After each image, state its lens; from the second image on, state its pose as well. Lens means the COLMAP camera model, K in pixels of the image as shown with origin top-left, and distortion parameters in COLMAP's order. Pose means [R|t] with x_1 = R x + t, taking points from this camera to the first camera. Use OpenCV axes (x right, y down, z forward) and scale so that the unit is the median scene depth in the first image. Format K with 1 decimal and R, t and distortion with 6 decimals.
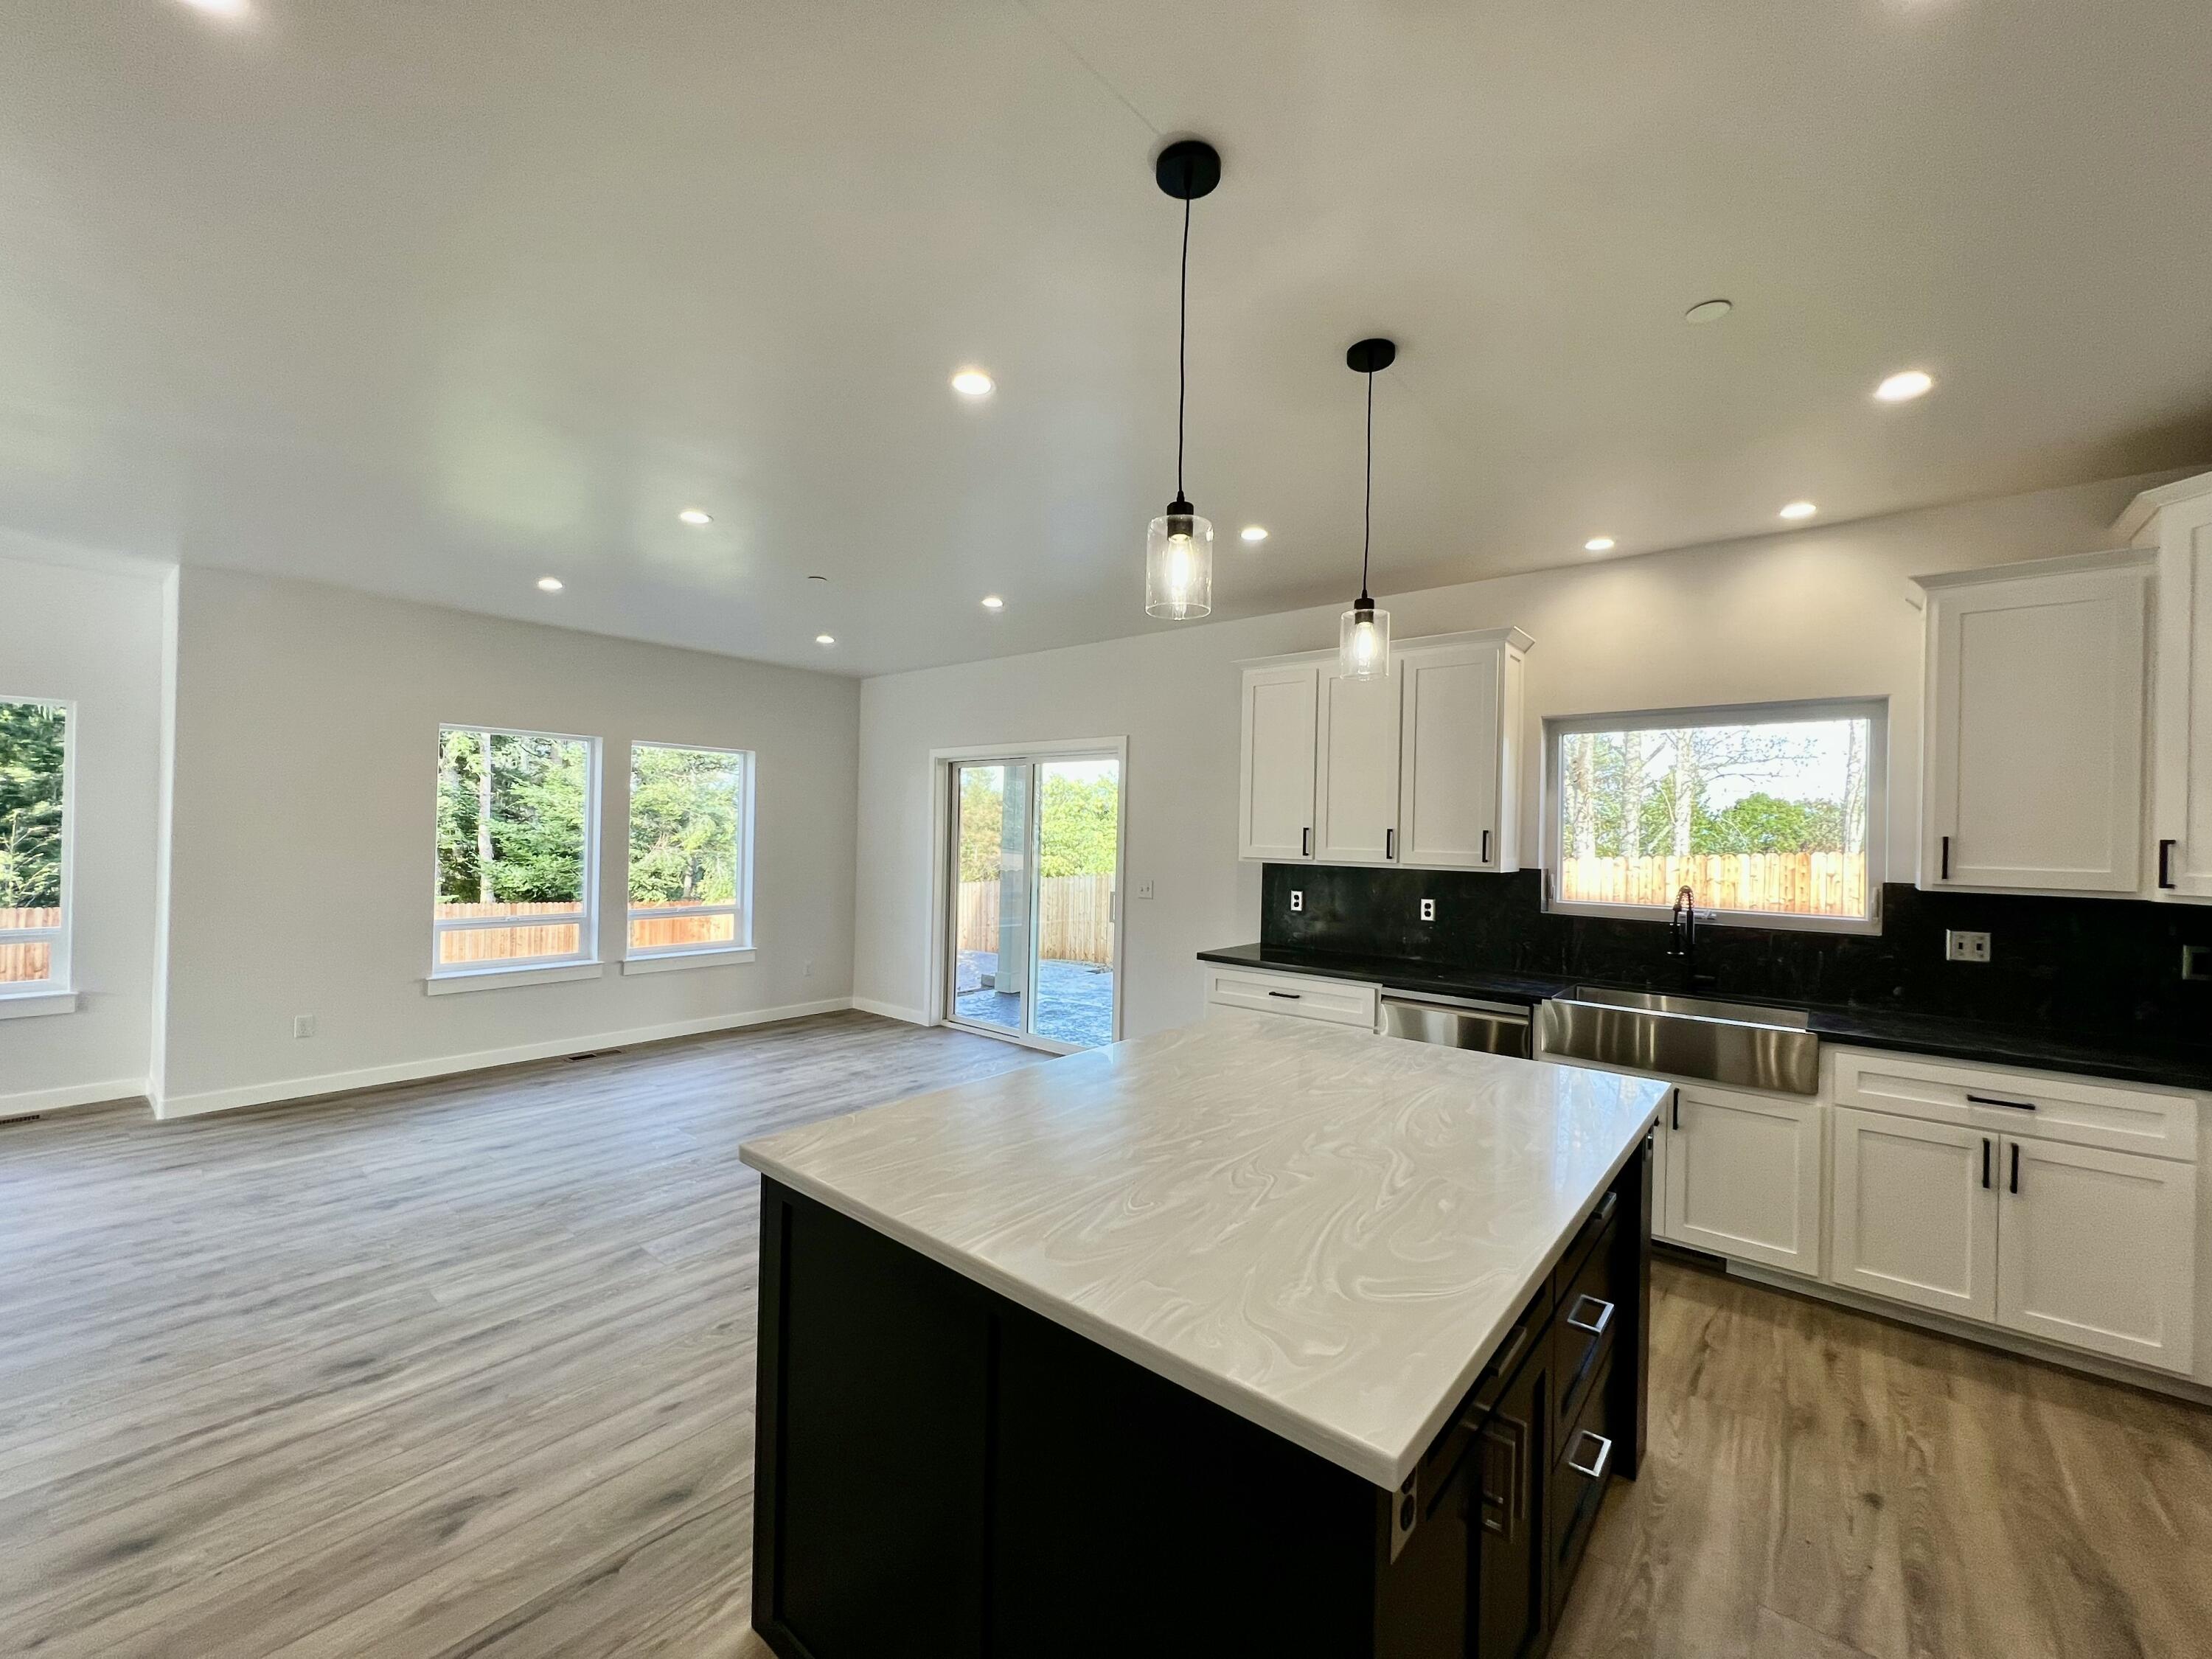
lens RADIAL K [[885.1, 0, 1104.8], [0, 885.1, 831.5], [0, 0, 1]] dist [-0.002144, 0.000441]
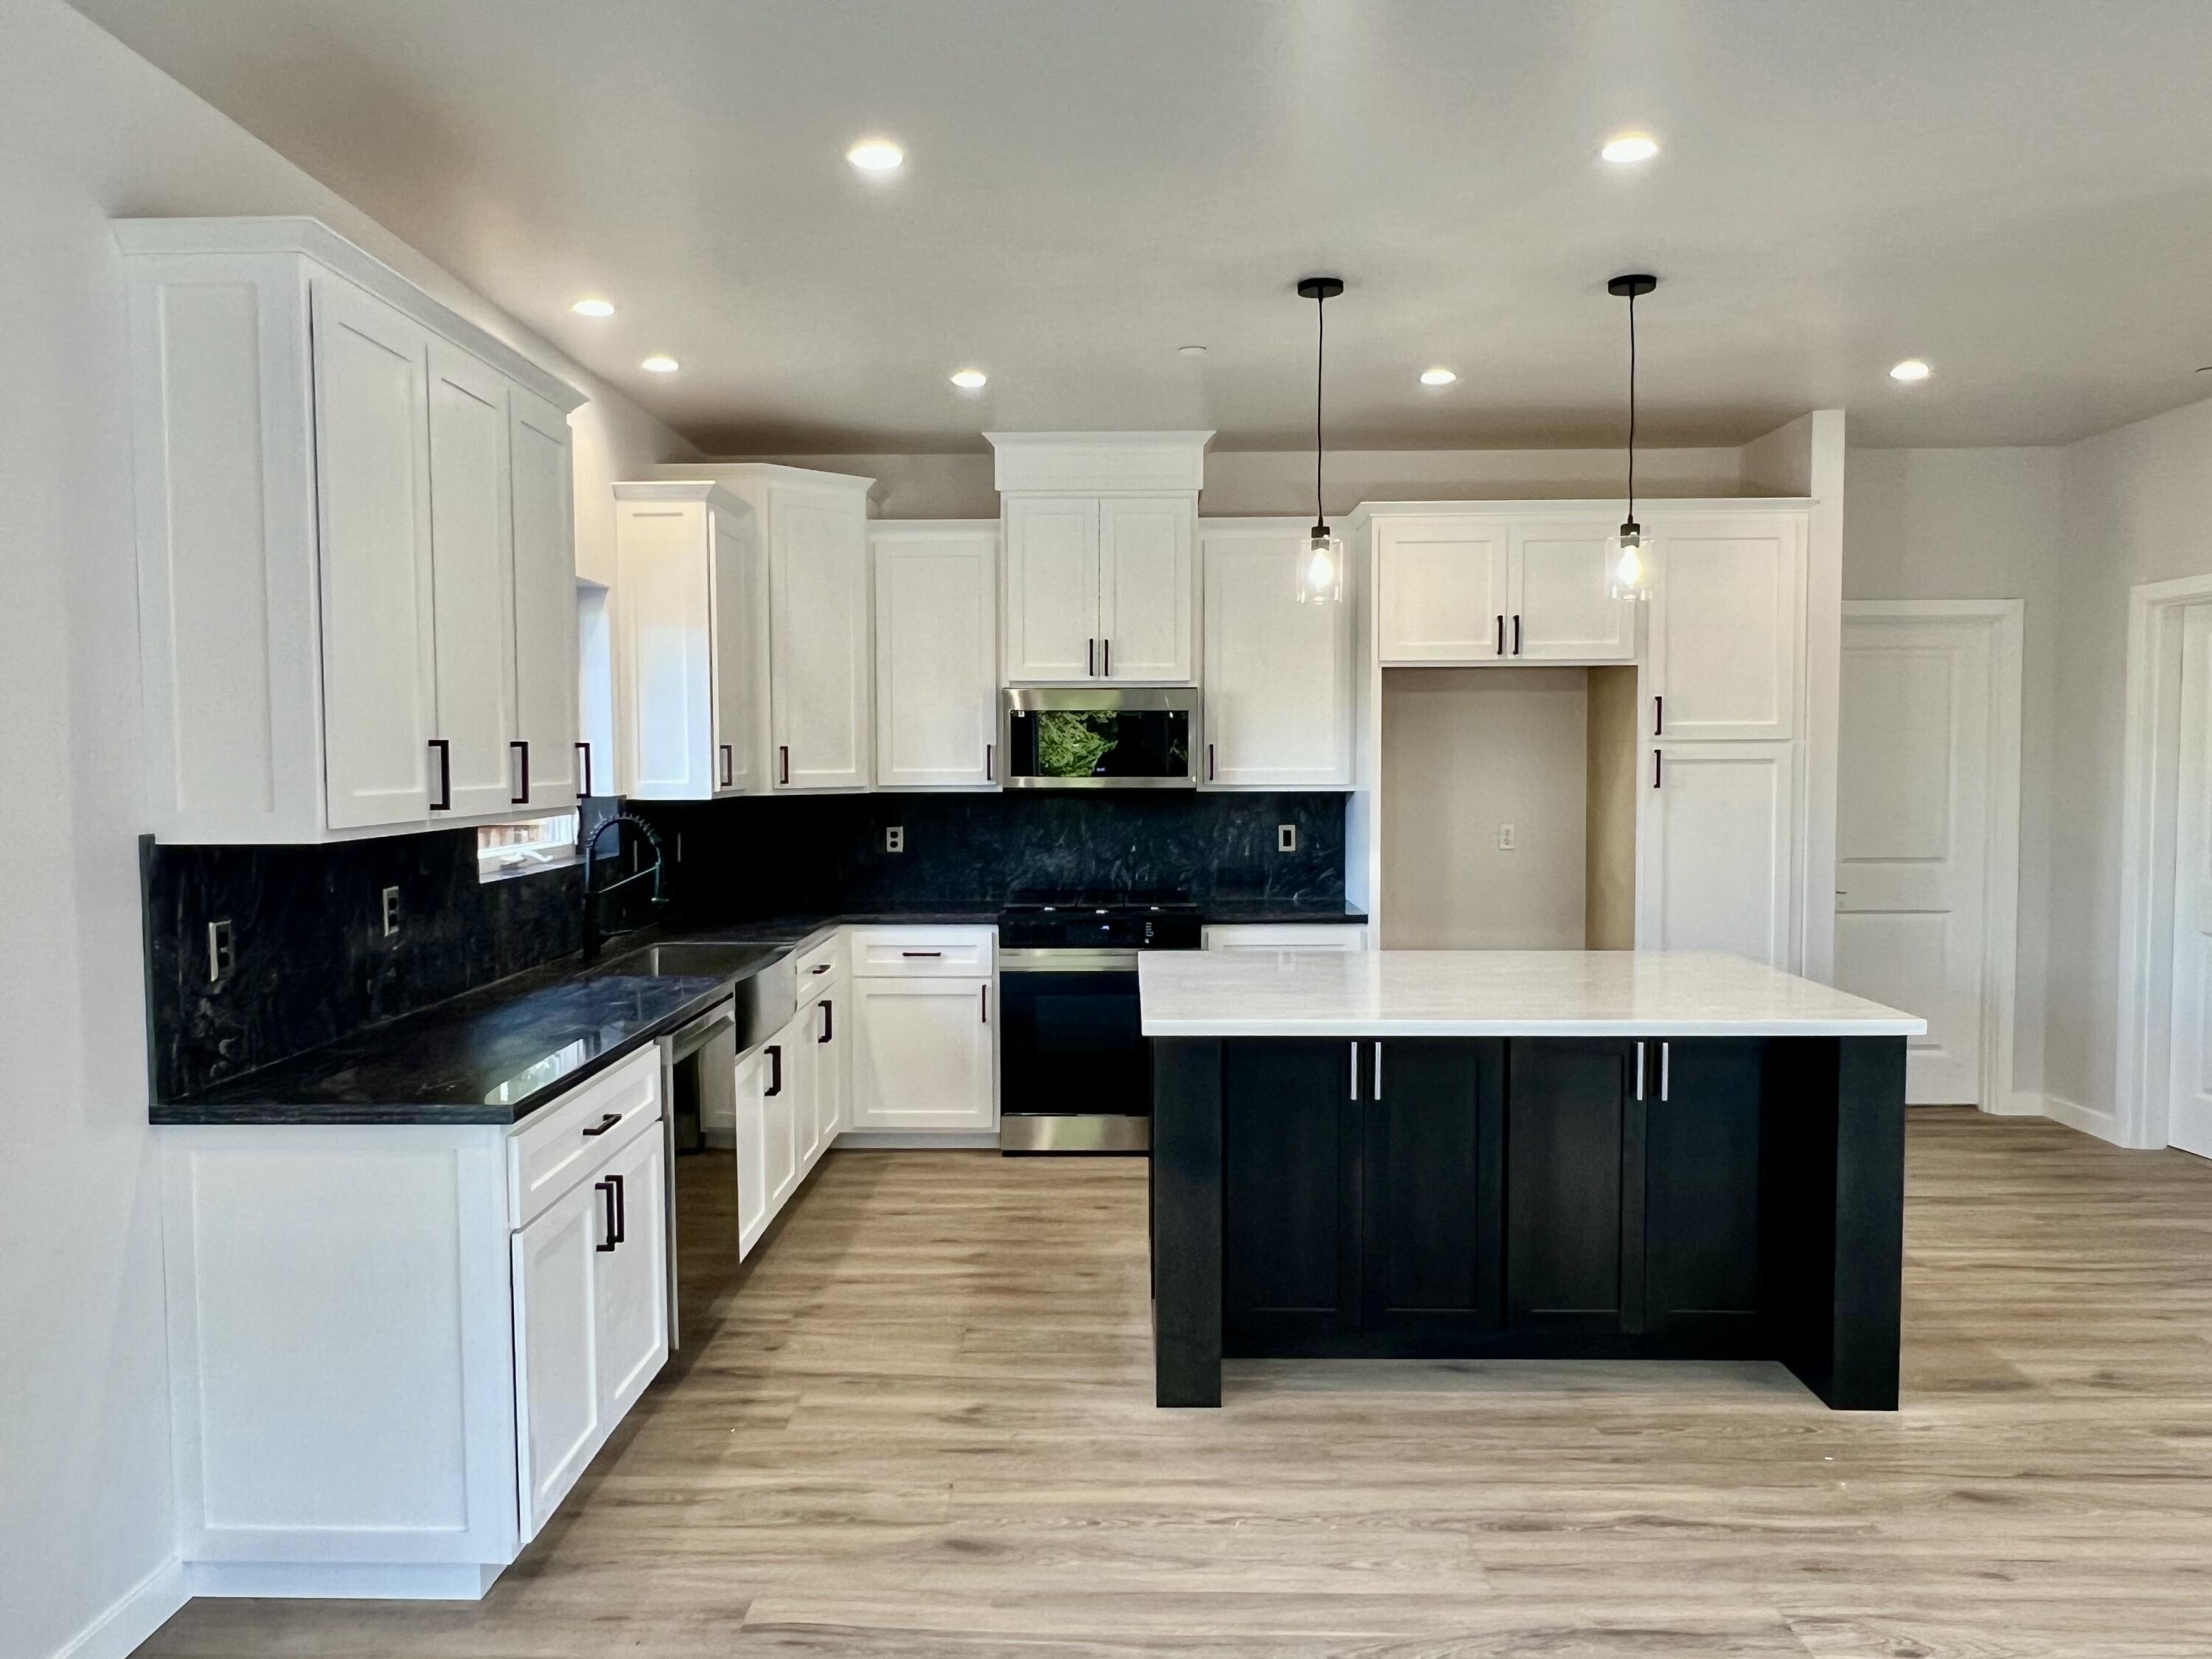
lens RADIAL K [[1607.5, 0, 1088.1], [0, 1607.5, 841.1], [0, 0, 1]] dist [0.002149, -0.008001]
pose [[-0.622968, -0.060834, 0.779878, -0.609127], [-0.008707, 0.997449, 0.070850, -0.014752], [-0.782199, 0.037347, -0.621908, 1.418276]]
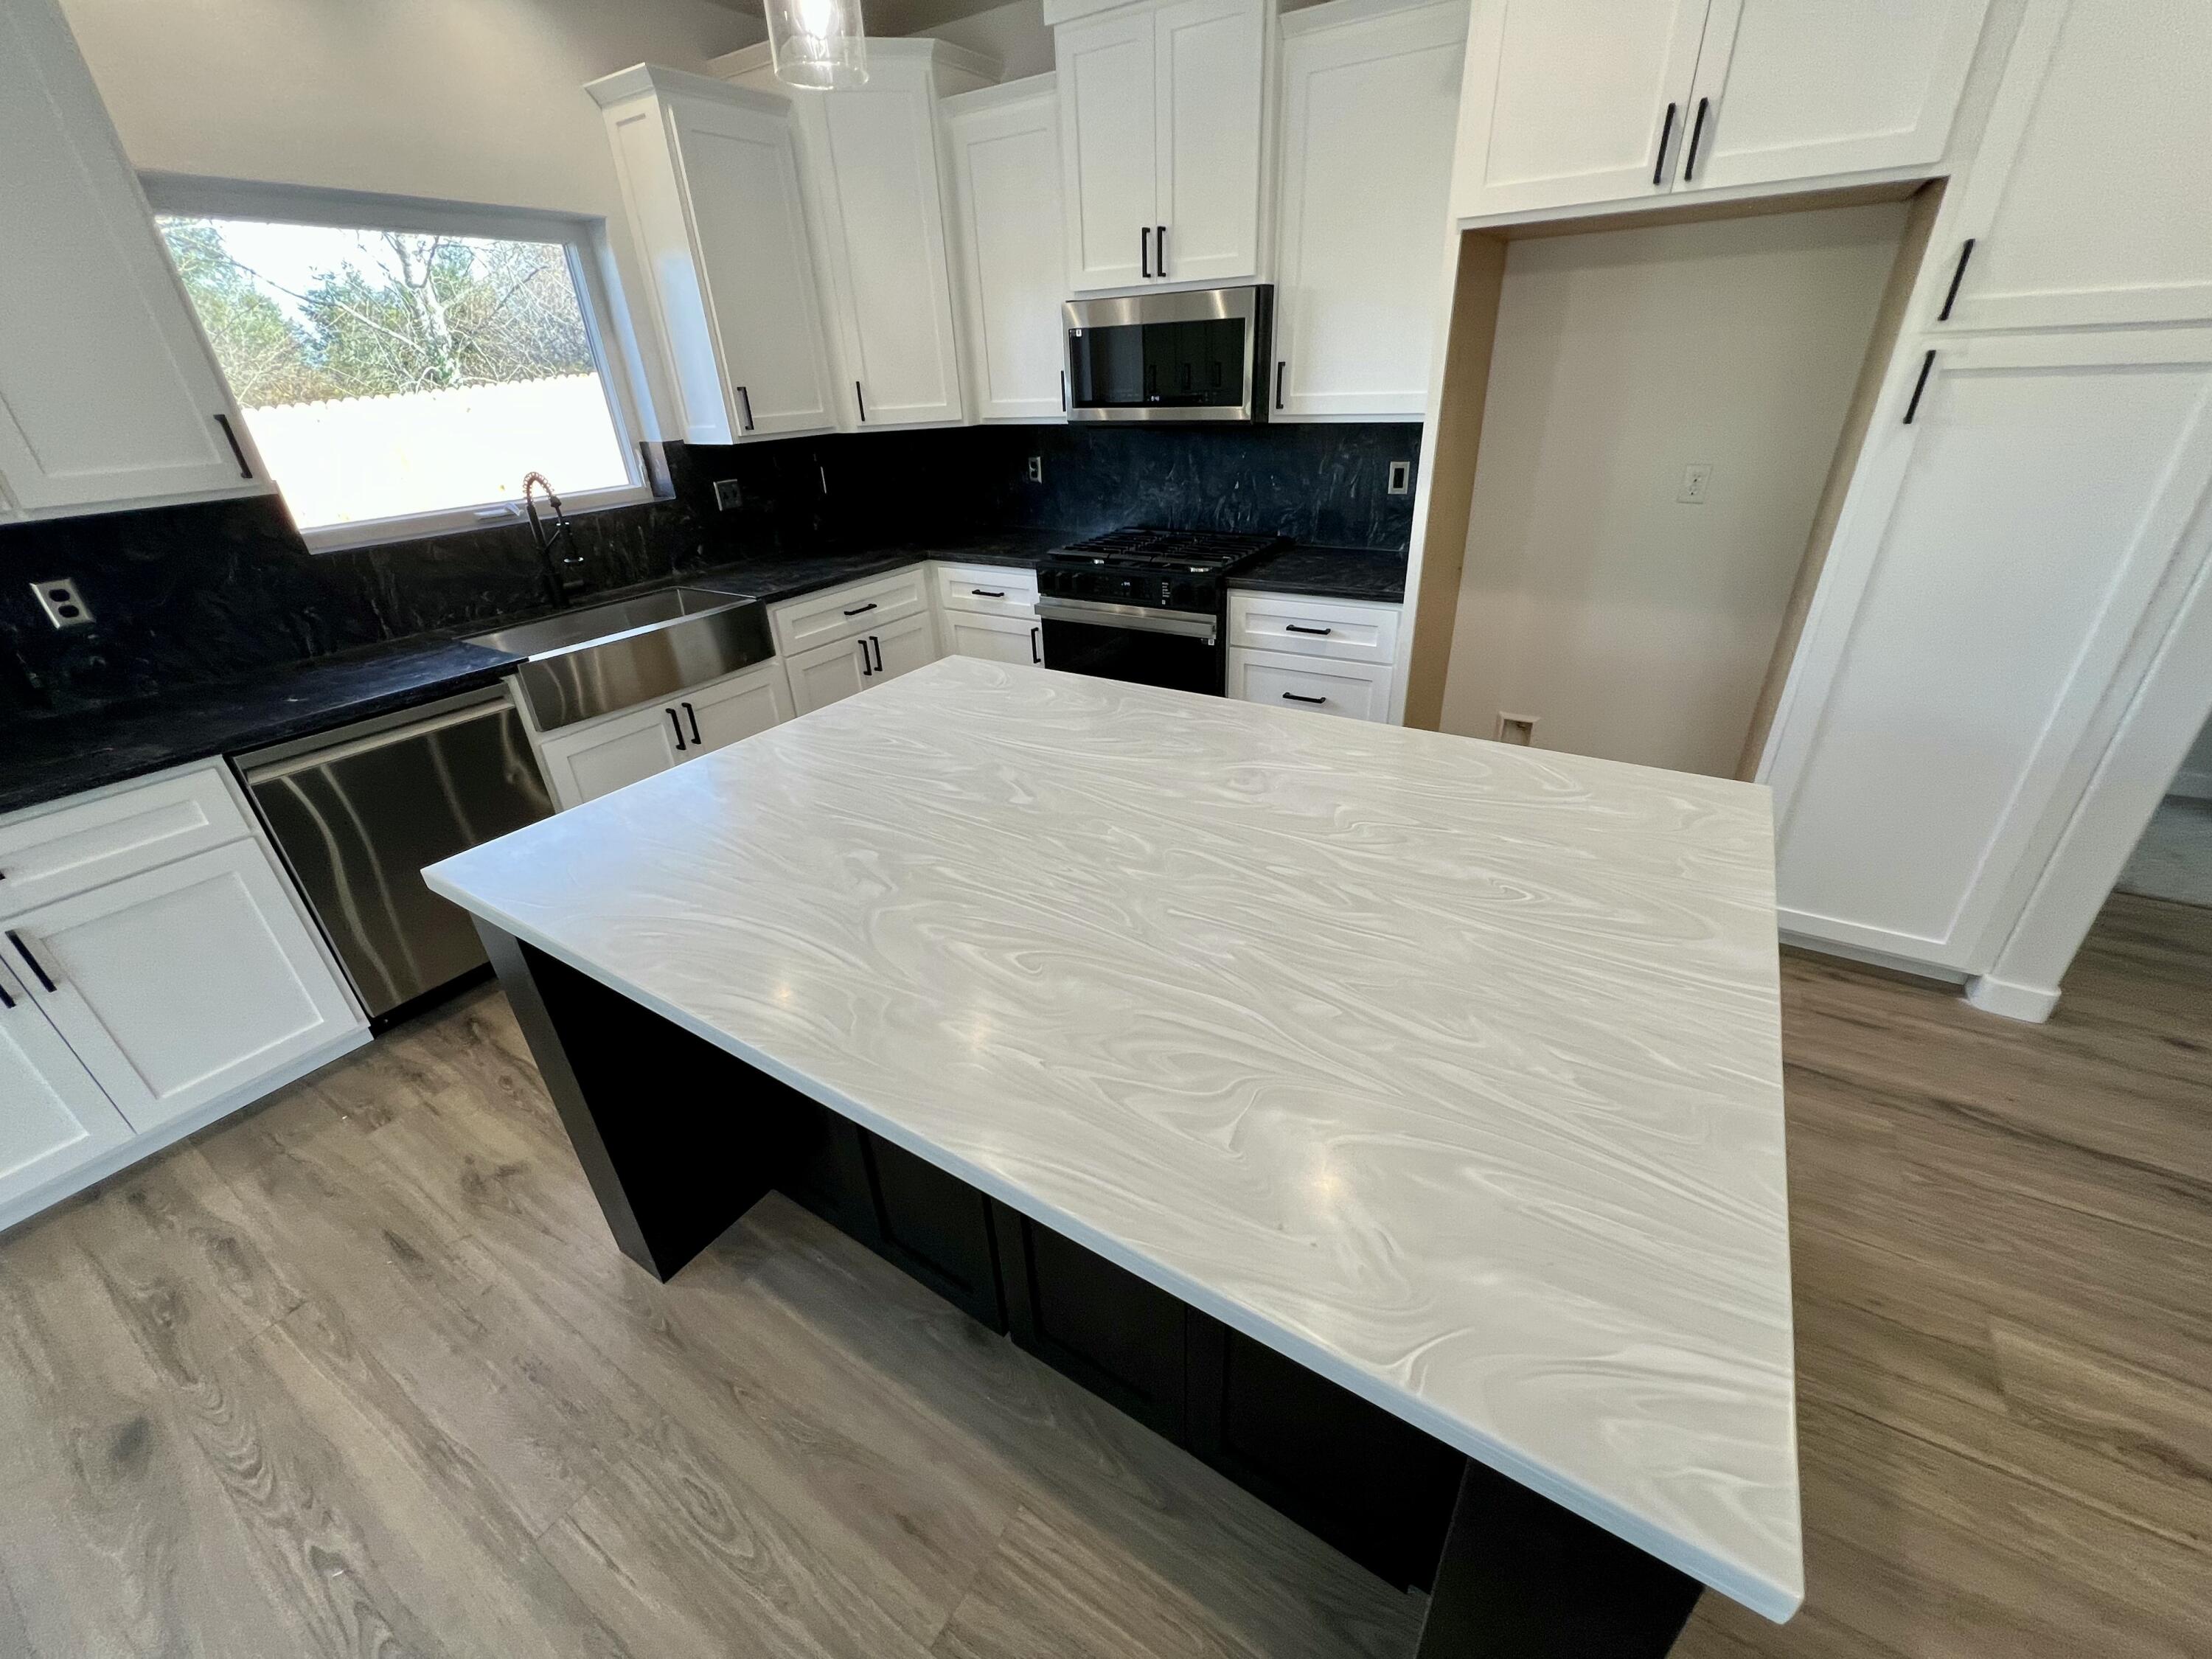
lens RADIAL K [[885.1, 0, 1105.3], [0, 885.1, 829.1], [0, 0, 1]] dist [-0.002144, 0.000441]
pose [[-0.127909, -0.474056, 0.871155, -0.229870], [0.038727, 0.875312, 0.482005, -0.018819], [-0.991029, 0.095390, -0.093602, 0.547447]]
